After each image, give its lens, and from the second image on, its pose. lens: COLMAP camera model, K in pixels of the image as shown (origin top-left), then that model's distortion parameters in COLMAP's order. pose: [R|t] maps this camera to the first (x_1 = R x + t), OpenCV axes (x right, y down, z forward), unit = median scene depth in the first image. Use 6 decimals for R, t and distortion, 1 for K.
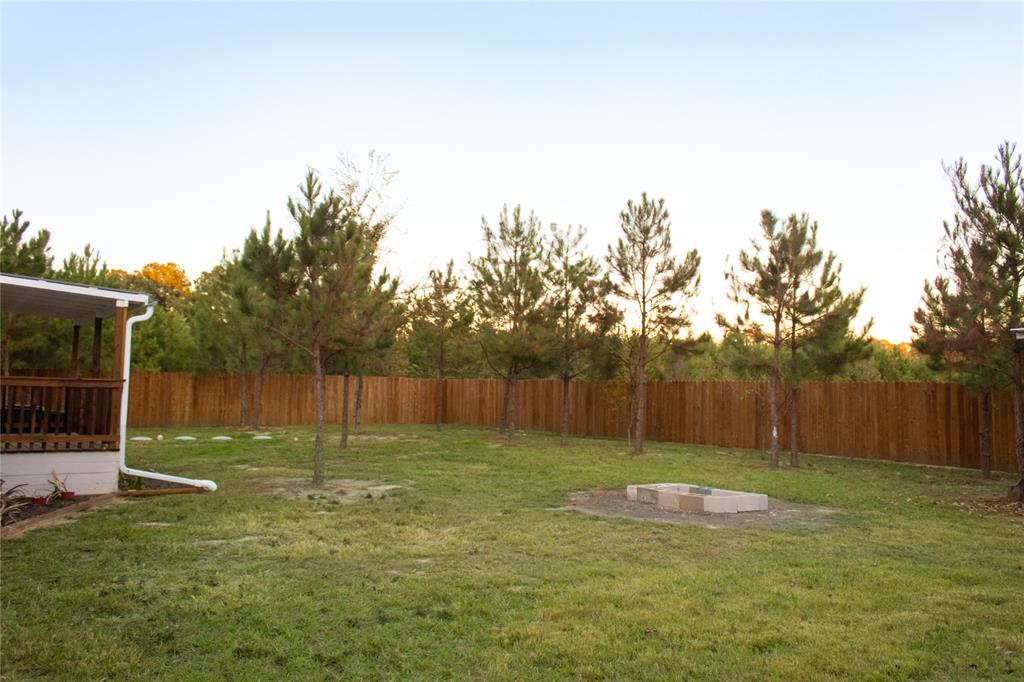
lens RADIAL K [[827.1, 0, 512.0], [0, 827.1, 341.0], [0, 0, 1]] dist [-0.006763, 0.002552]
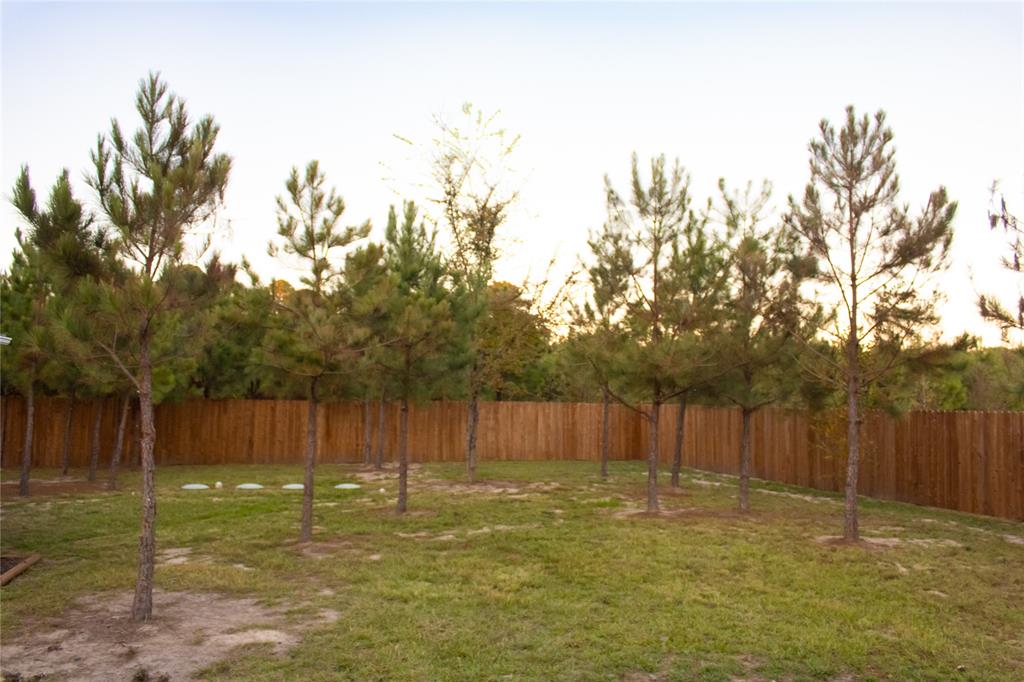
lens RADIAL K [[827.1, 0, 512.0], [0, 827.1, 341.0], [0, 0, 1]] dist [-0.006763, 0.002552]
pose [[0.942272, -0.028672, -0.333619, 0.115997], [0.021991, 0.999475, -0.023785, 0.001689], [0.334126, 0.015075, 0.942408, 0.328583]]
